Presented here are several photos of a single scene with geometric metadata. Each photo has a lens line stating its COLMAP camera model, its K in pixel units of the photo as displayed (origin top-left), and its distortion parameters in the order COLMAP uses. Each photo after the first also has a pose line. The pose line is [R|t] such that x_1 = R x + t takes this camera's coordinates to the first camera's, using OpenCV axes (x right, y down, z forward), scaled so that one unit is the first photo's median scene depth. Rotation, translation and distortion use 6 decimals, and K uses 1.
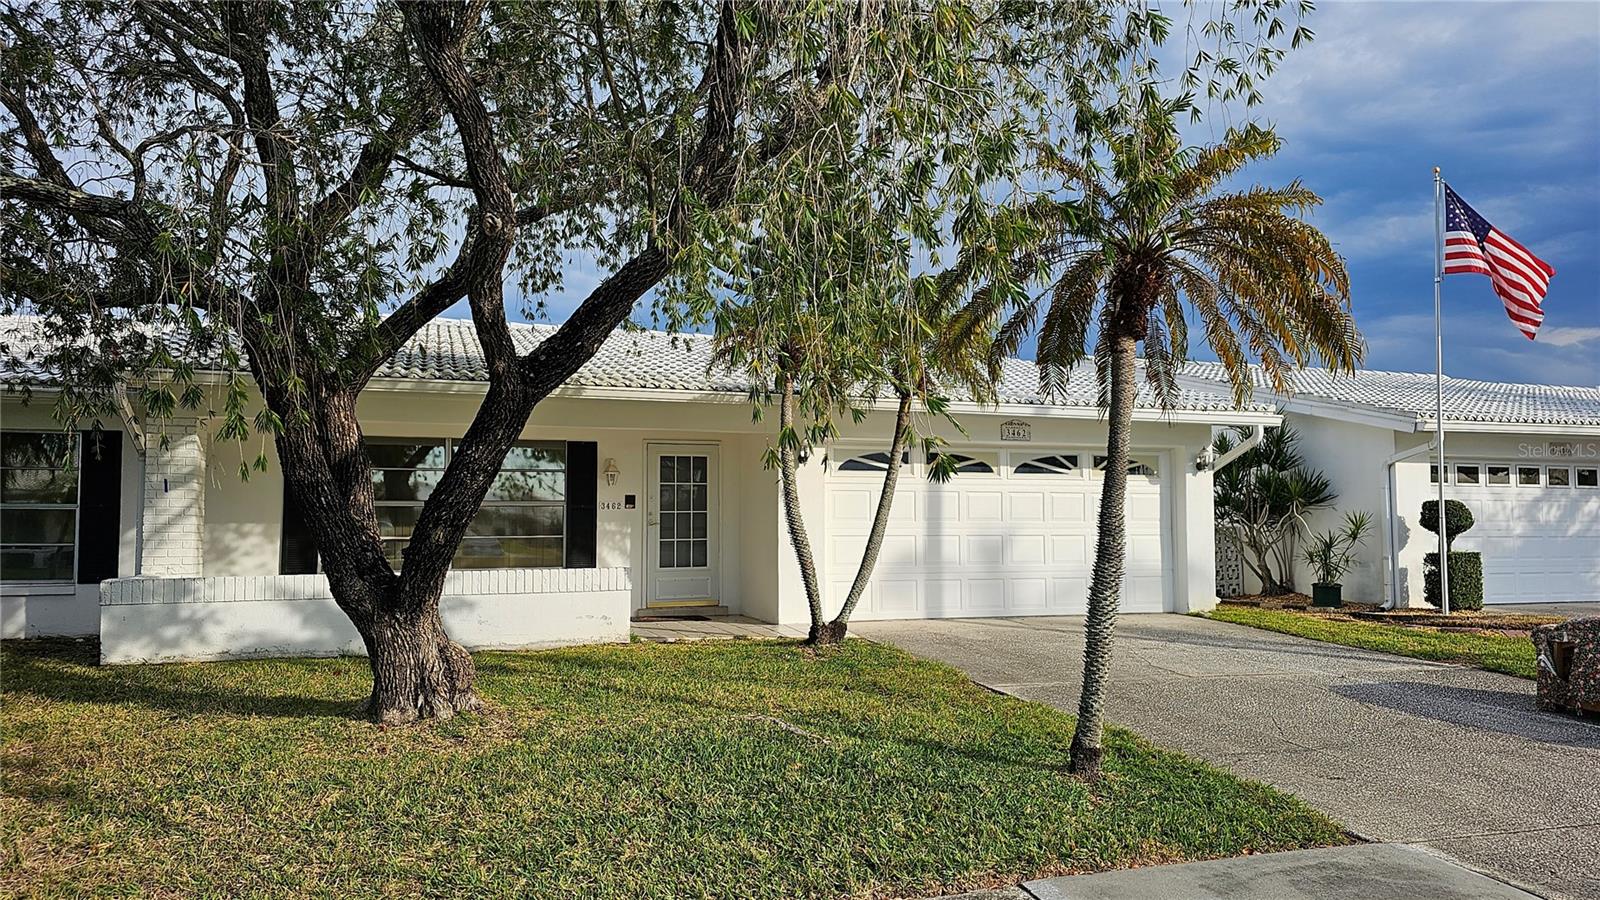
lens RADIAL K [[1057.3, 0, 800.2], [0, 1057.3, 477.2], [0, 0, 1]] dist [0.072856, -0.073815]
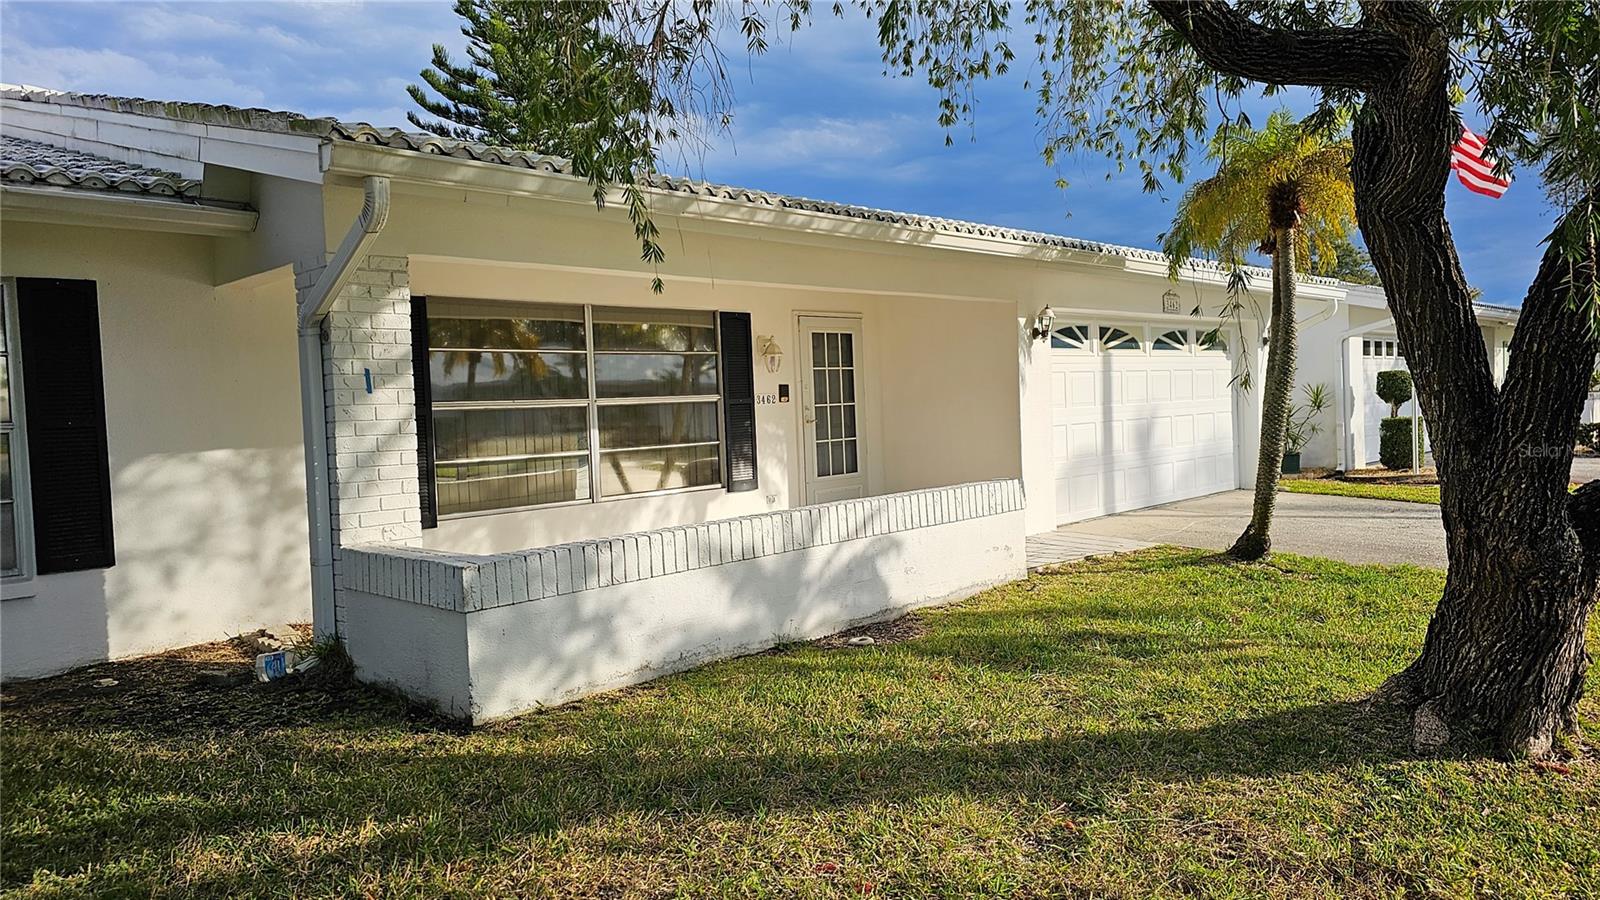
lens RADIAL K [[1057.3, 0, 792.6], [0, 1057.3, 449.5], [0, 0, 1]] dist [0.072856, -0.073815]
pose [[0.890254, -0.052136, 0.452471, -0.547426], [0.016045, 0.996400, 0.083240, 0.000736], [-0.455182, -0.066845, 0.887886, 0.354082]]
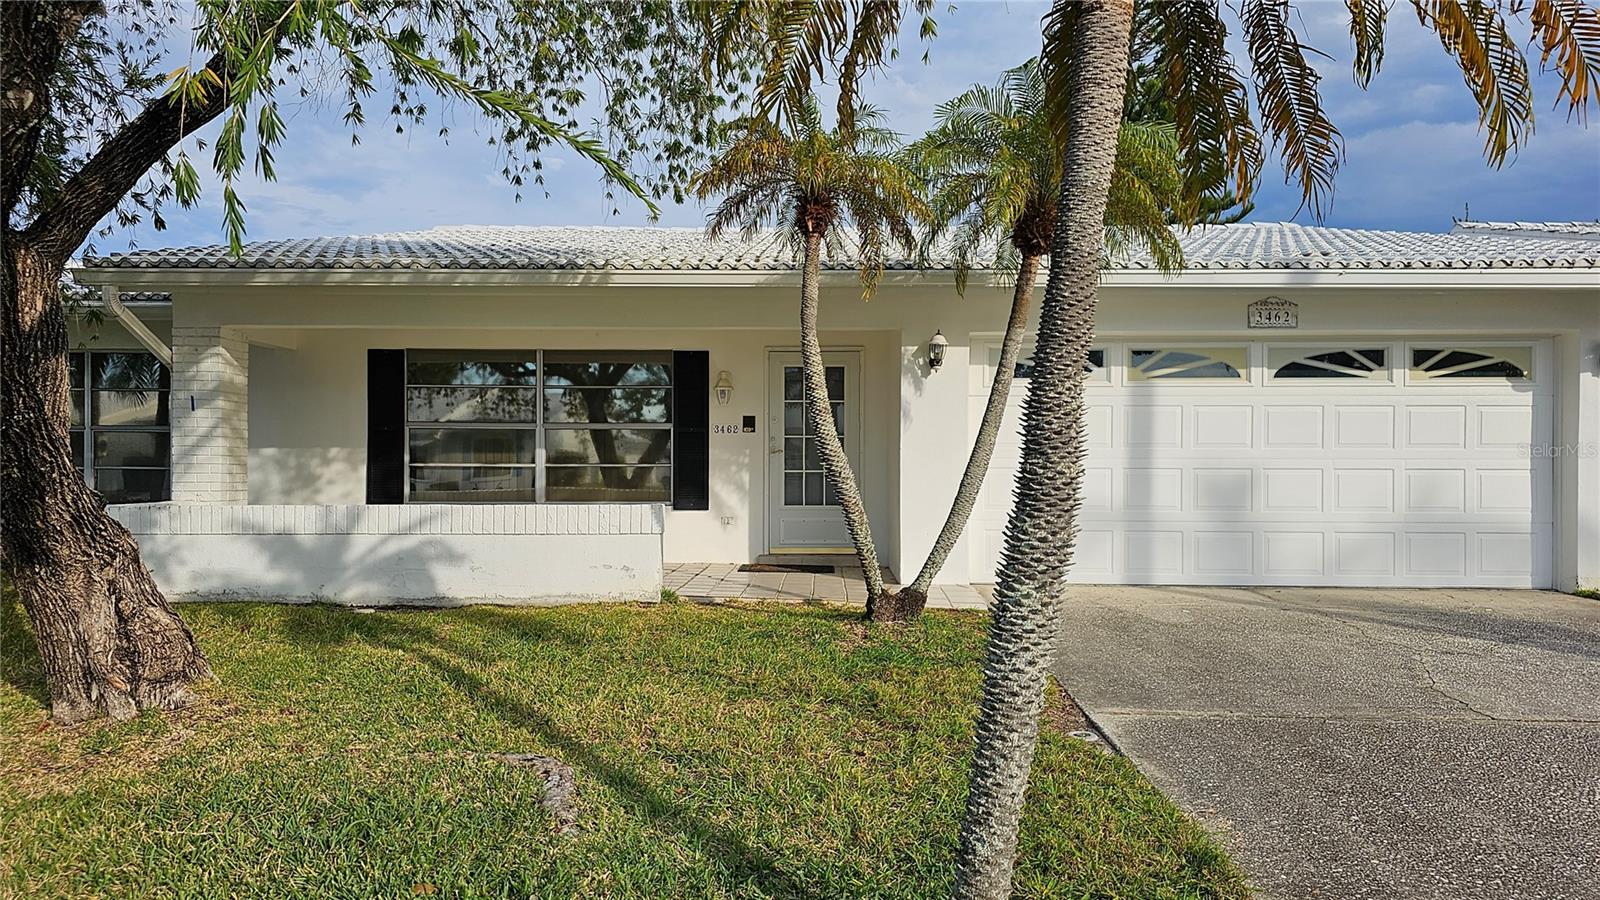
lens RADIAL K [[1057.3, 0, 799.9], [0, 1057.3, 475.6], [0, 0, 1]] dist [0.072856, -0.073815]
pose [[0.940216, 0.009385, -0.340448, 0.166291], [0.010283, 0.998382, 0.055922, 0.019294], [0.340422, -0.056079, 0.938599, 0.275821]]
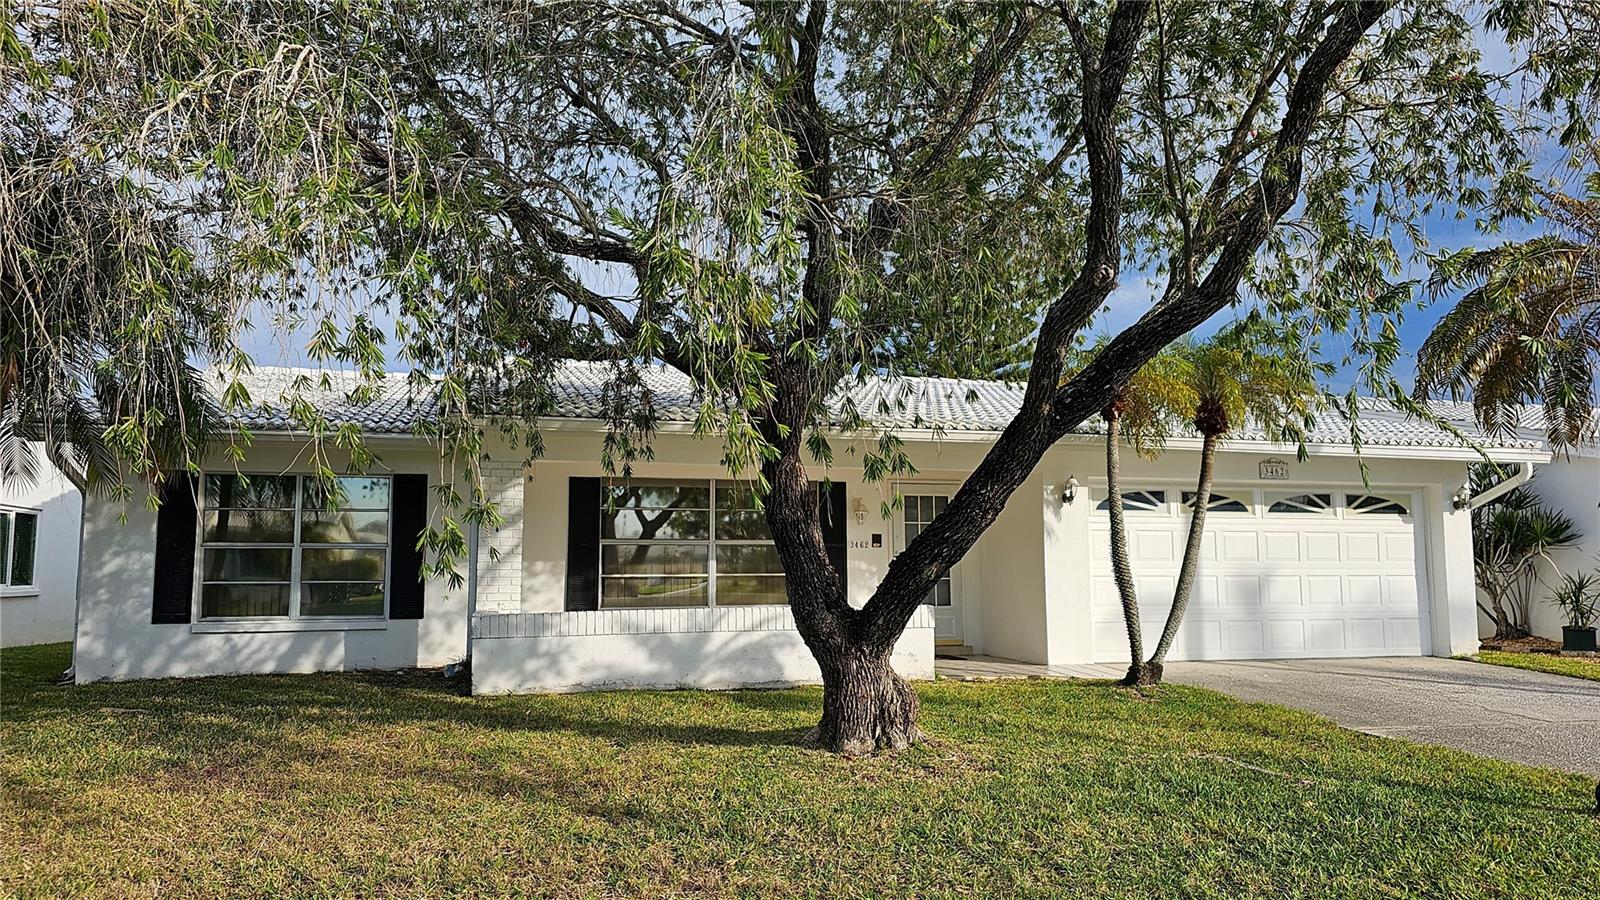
lens RADIAL K [[1057.3, 0, 778.3], [0, 1057.3, 459.0], [0, 0, 1]] dist [0.072856, -0.073815]
pose [[0.997780, -0.006561, -0.066270, -0.206373], [0.002847, 0.998427, -0.055987, 0.001300], [0.066533, 0.055674, 0.996230, -0.026817]]
